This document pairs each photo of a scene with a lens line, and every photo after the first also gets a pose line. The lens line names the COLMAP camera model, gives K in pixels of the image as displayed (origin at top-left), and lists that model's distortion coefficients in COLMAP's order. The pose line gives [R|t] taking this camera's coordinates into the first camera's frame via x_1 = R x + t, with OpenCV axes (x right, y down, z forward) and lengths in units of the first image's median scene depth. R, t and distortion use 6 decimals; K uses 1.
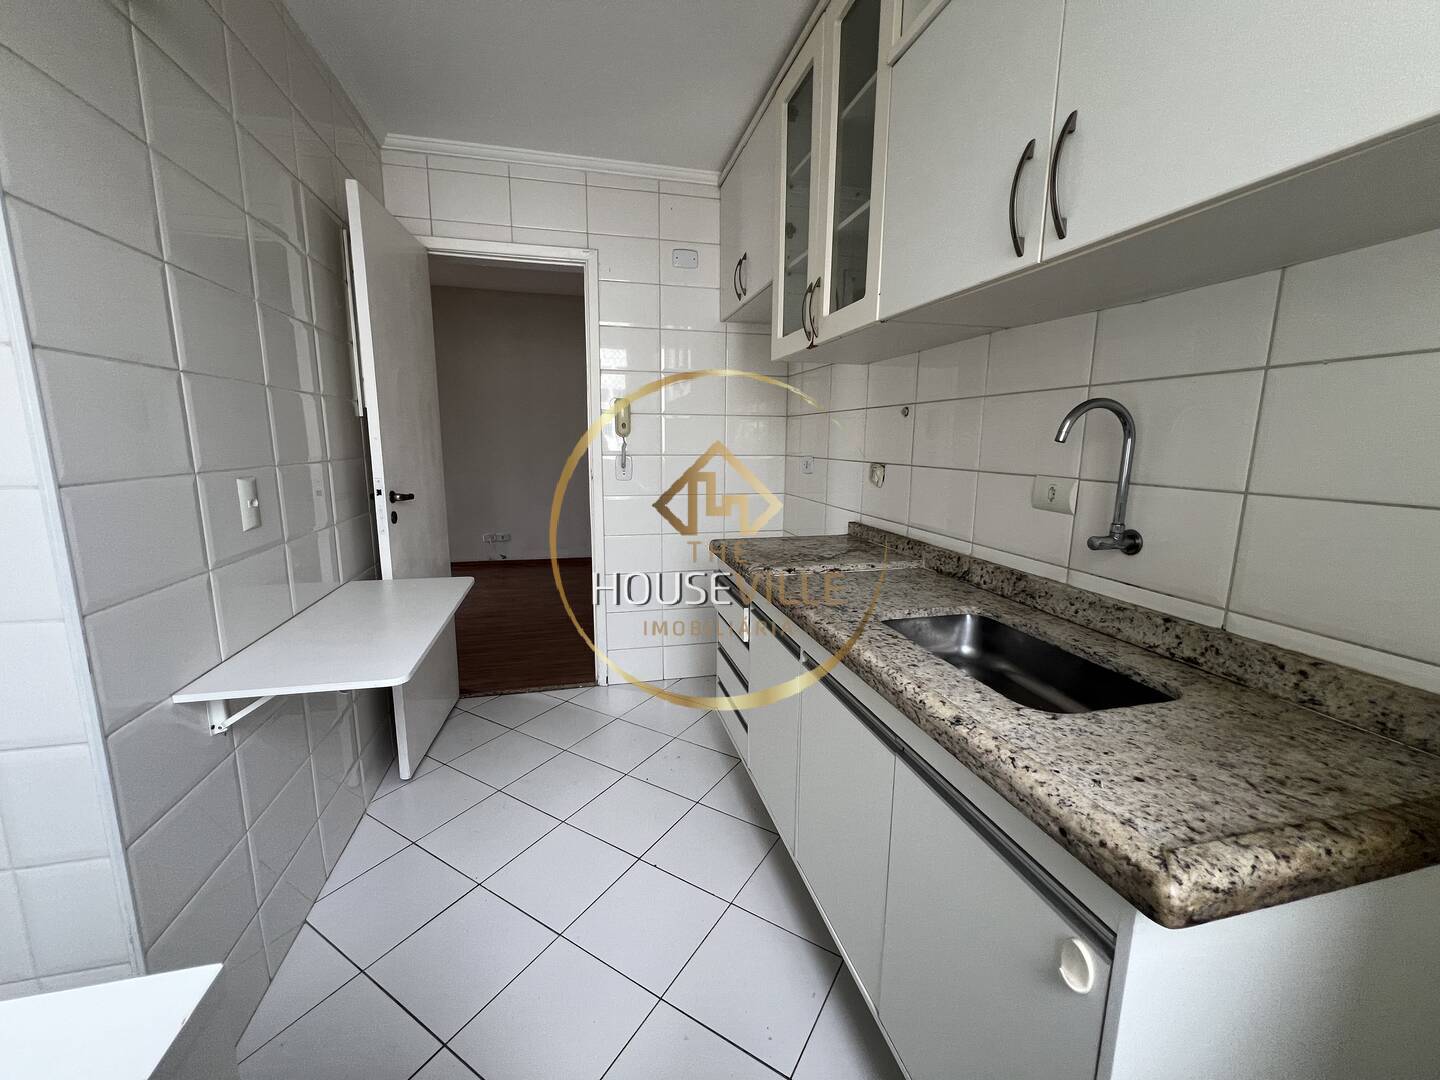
lens RADIAL K [[577.8, 0, 719.1], [0, 577.8, 536.4], [0, 0, 1]] dist [0.001422, -0.000548]
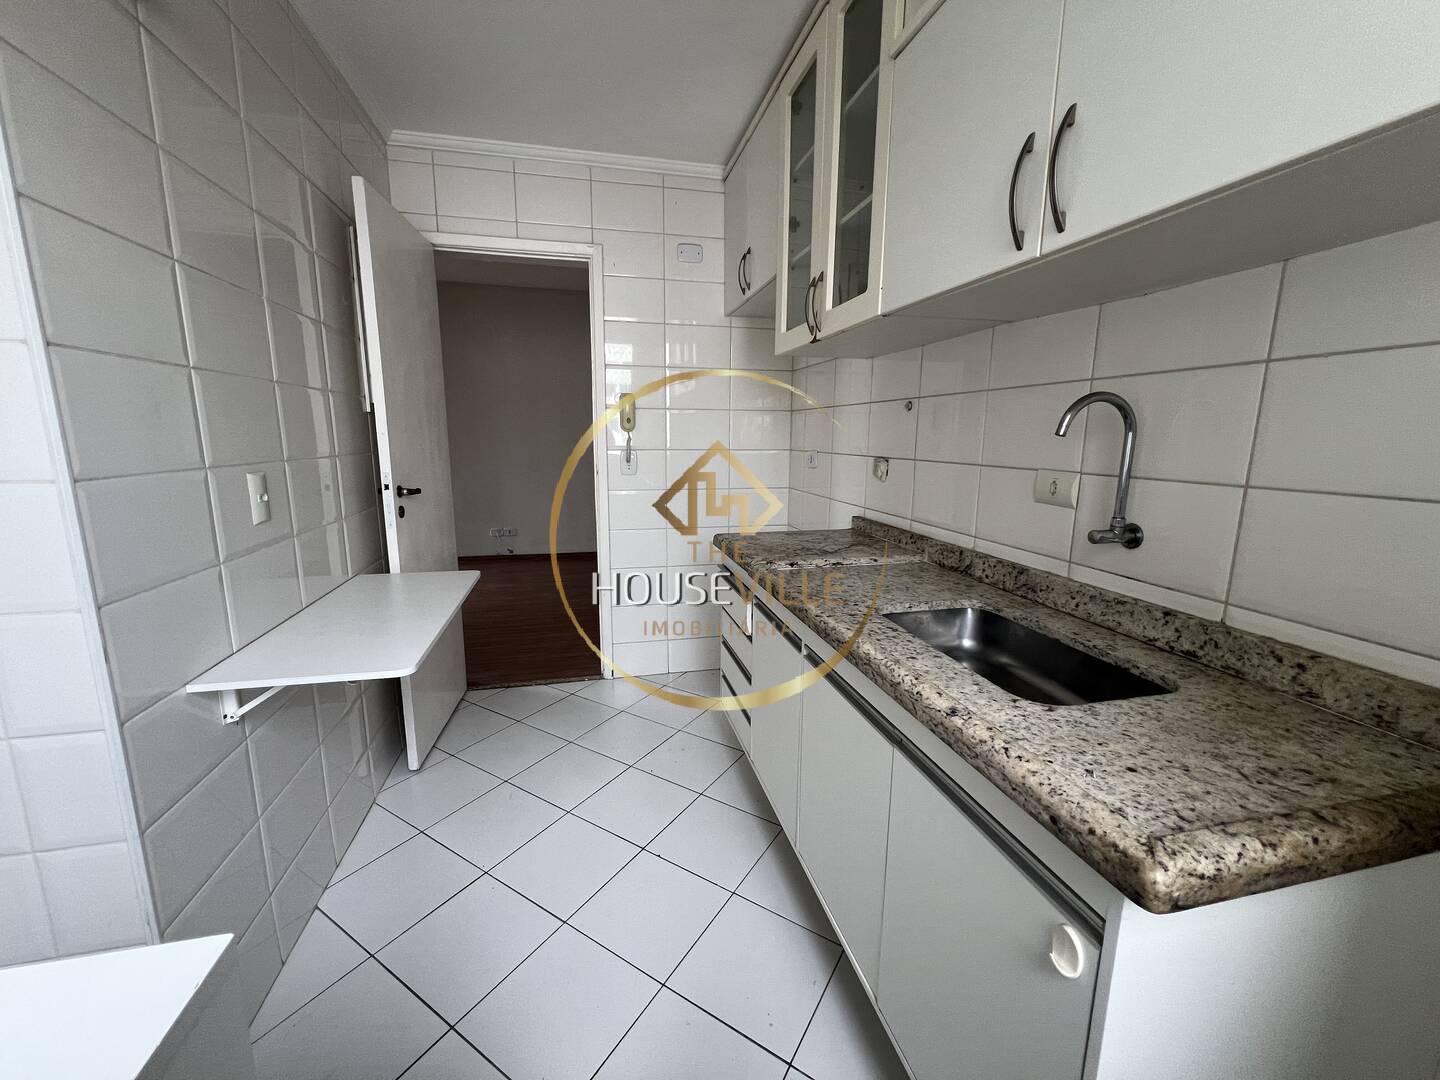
lens RADIAL K [[577.8, 0, 719.9], [0, 577.8, 536.6], [0, 0, 1]] dist [0.001422, -0.000548]
pose [[0.999935, 0.000173, -0.011393, 0.010007], [-0.000070, 0.999959, 0.009042, 0.001971], [0.011394, -0.009040, 0.999894, -0.008825]]
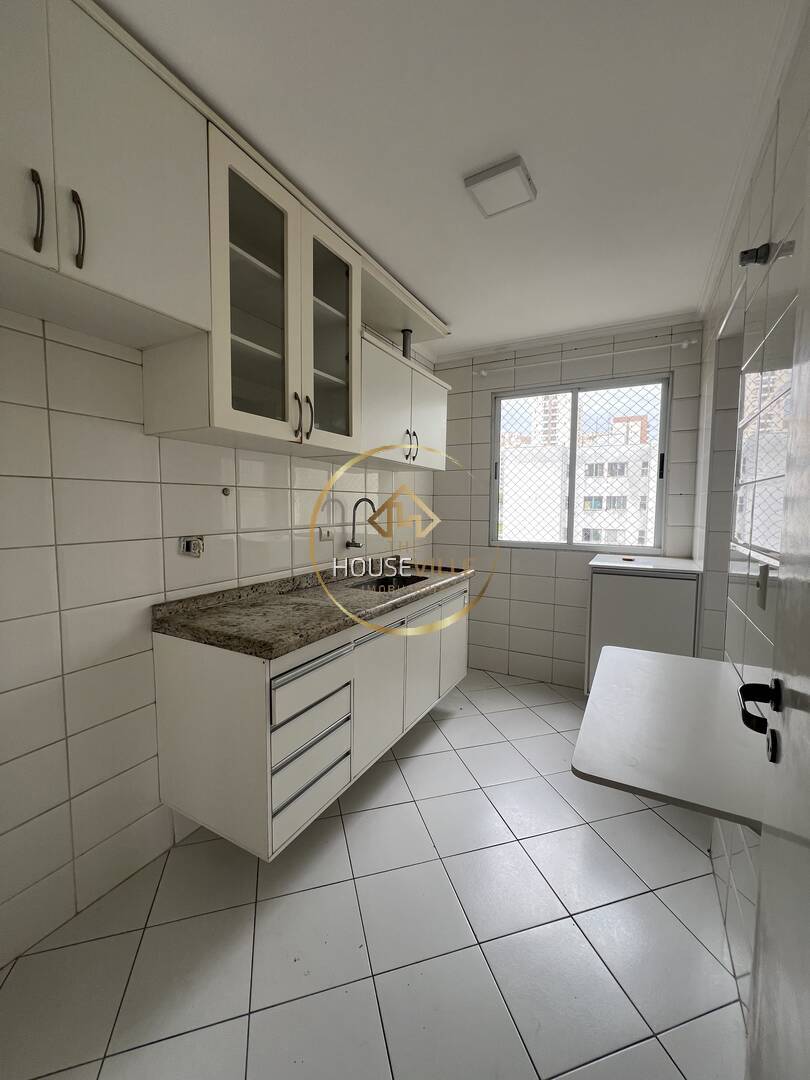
lens RADIAL K [[433.4, 0, 406.3], [0, 433.4, 536.9], [0, 0, 1]] dist [0.001422, -0.000548]
pose [[-0.735372, -0.065961, 0.674446, -0.927608], [0.099371, 0.973997, 0.203605, -0.416060], [-0.670338, 0.216746, -0.709696, 2.172565]]
